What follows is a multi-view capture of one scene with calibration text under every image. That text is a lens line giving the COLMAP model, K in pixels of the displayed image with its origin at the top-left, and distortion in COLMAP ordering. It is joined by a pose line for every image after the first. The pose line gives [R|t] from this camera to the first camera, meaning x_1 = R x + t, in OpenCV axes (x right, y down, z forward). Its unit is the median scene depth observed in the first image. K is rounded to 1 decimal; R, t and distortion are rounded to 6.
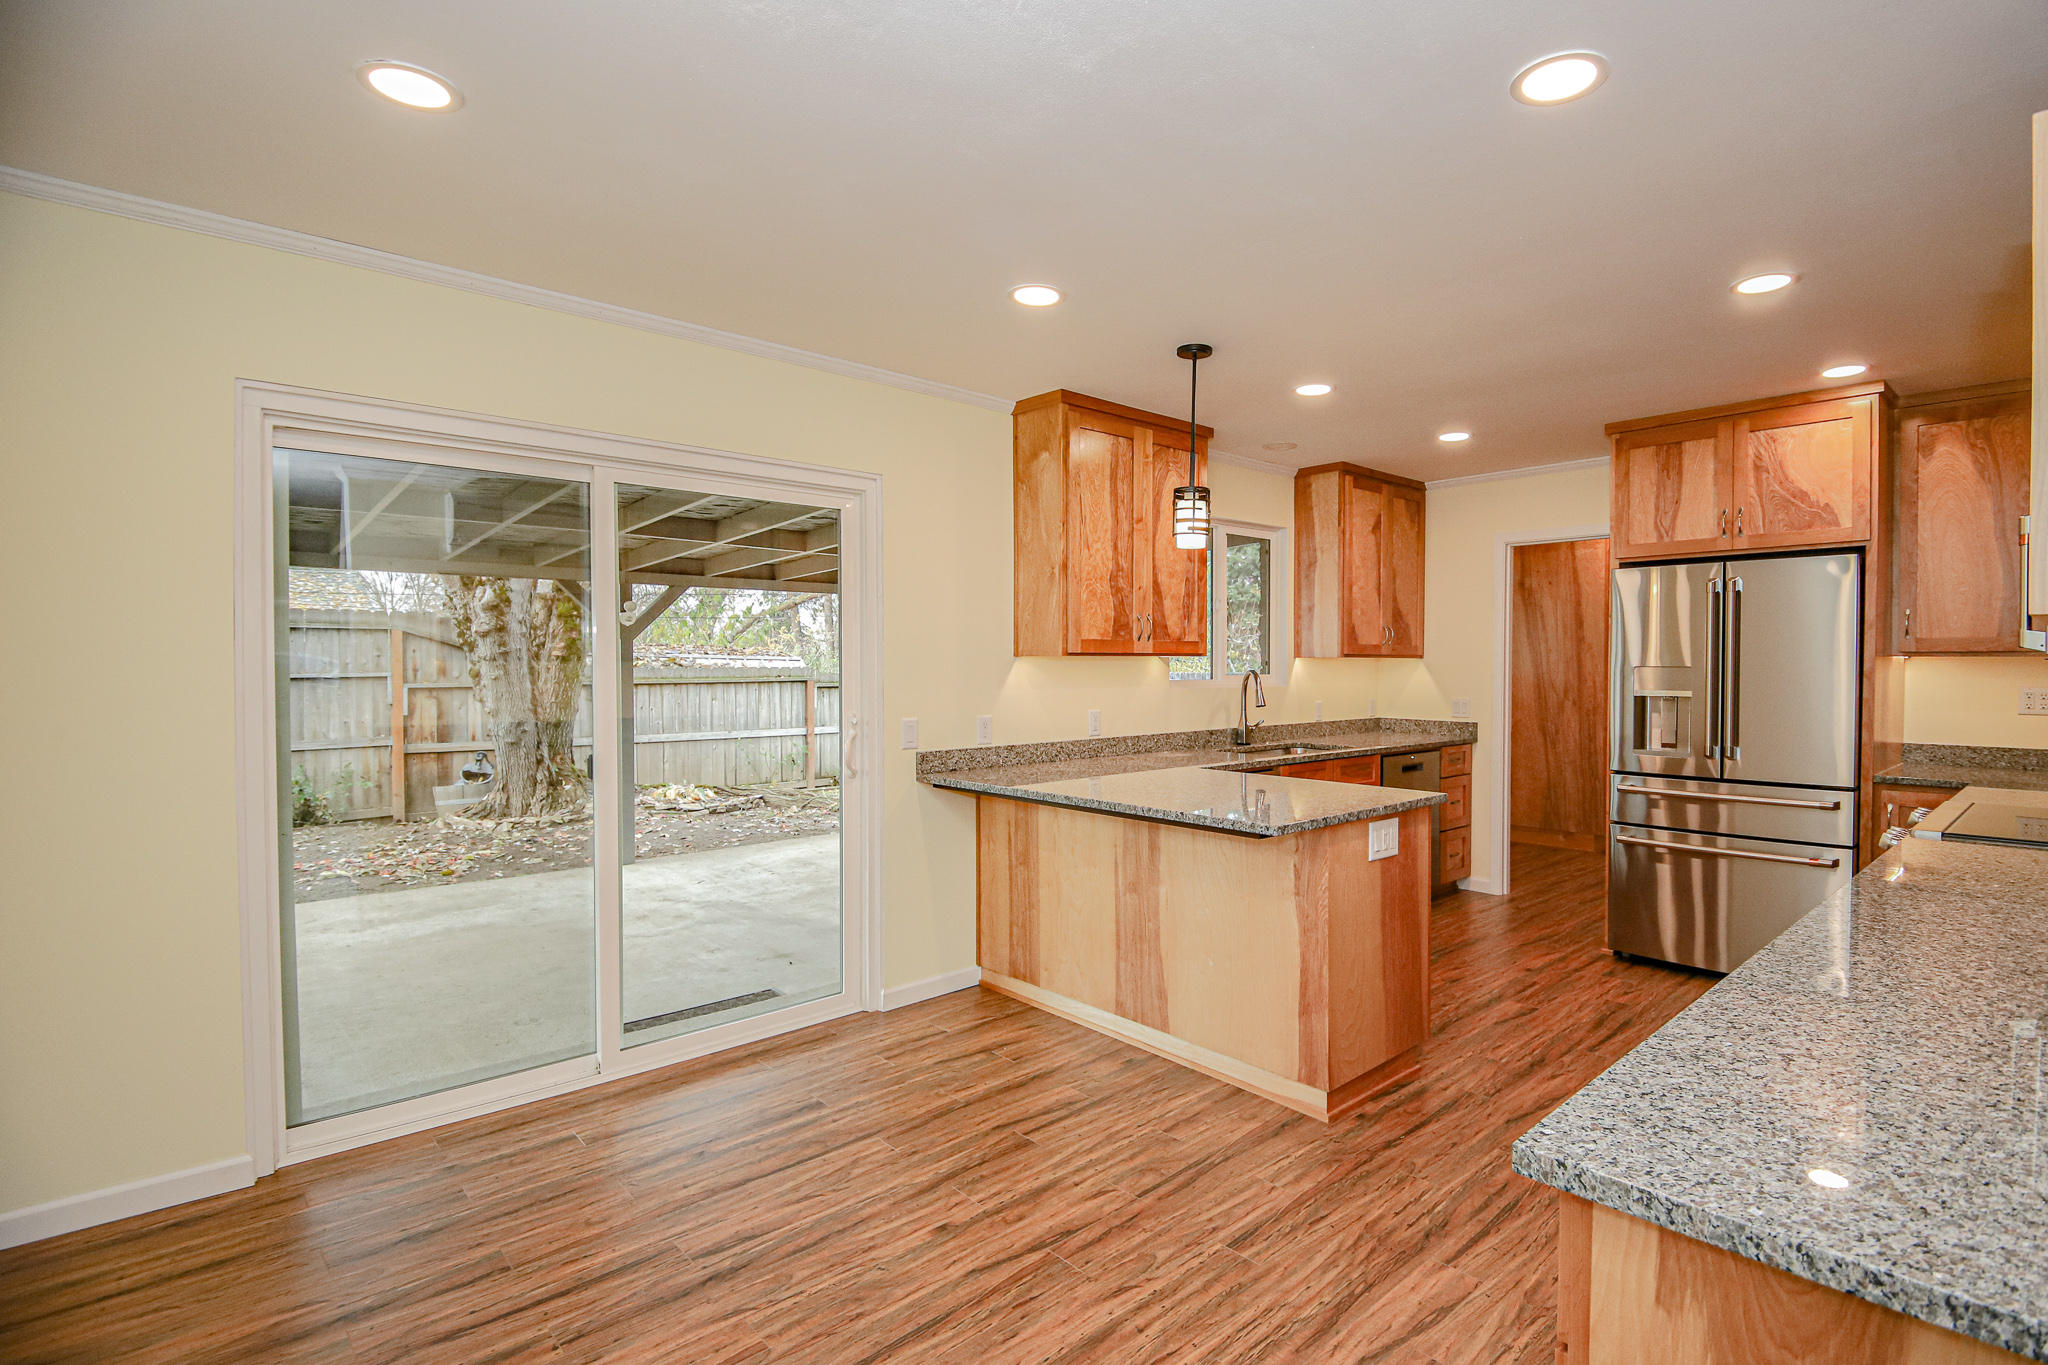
lens RADIAL K [[969.5, 0, 1036.2], [0, 969.5, 687.6], [0, 0, 1]] dist [0.000143, -0.018487]
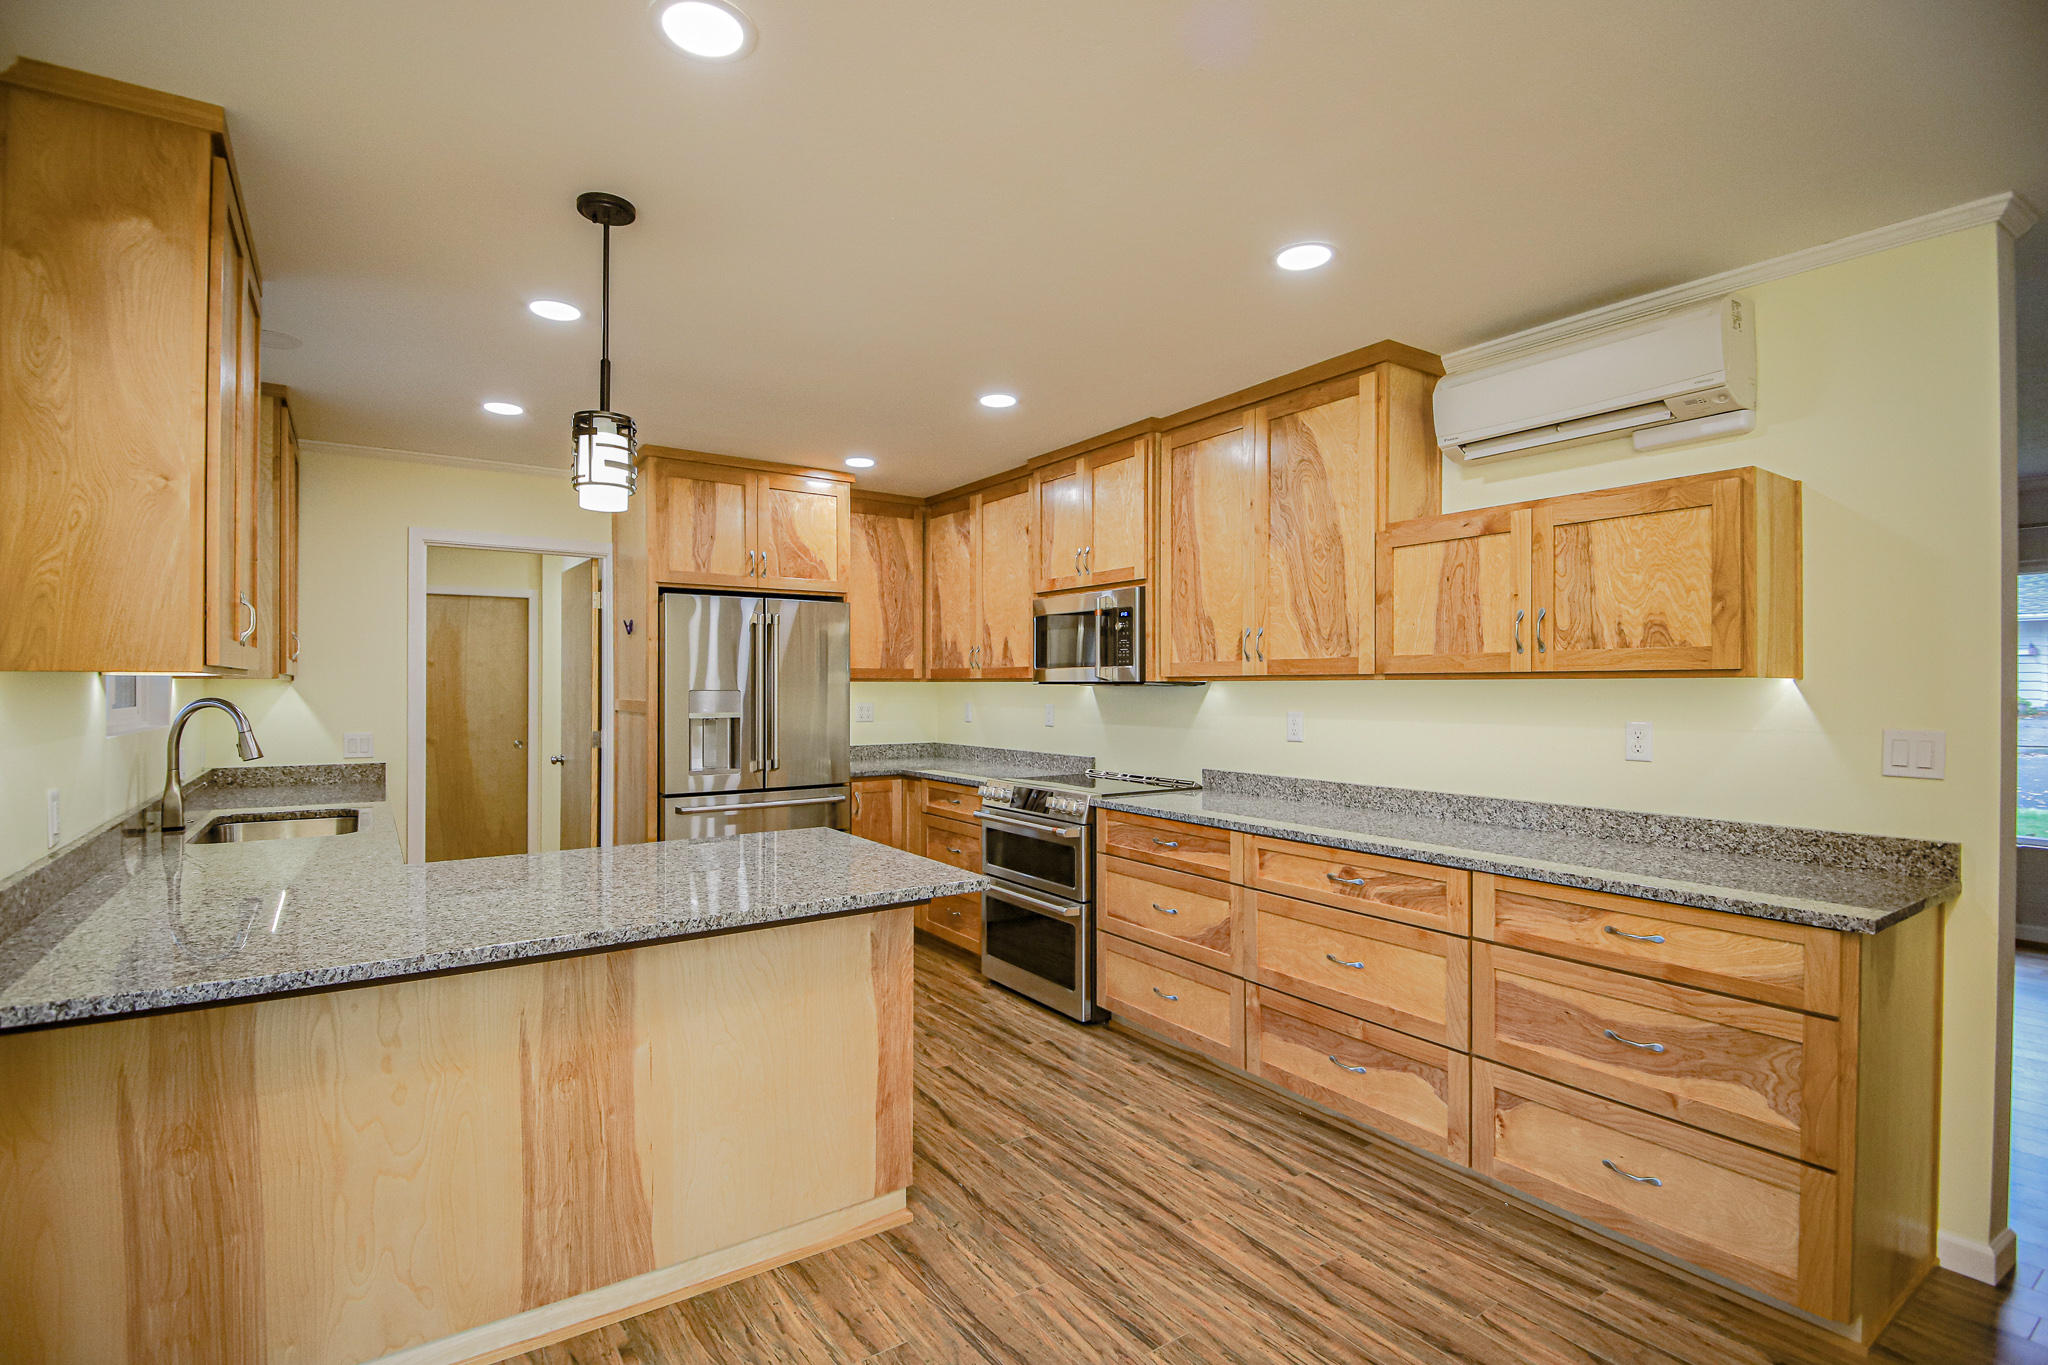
lens RADIAL K [[969.5, 0, 1036.2], [0, 969.5, 687.6], [0, 0, 1]] dist [0.000143, -0.018487]
pose [[0.101504, 0.000789, 0.994835, -0.448436], [0.022180, 0.999749, -0.003056, -0.016454], [-0.994588, 0.022375, 0.101461, 0.652325]]
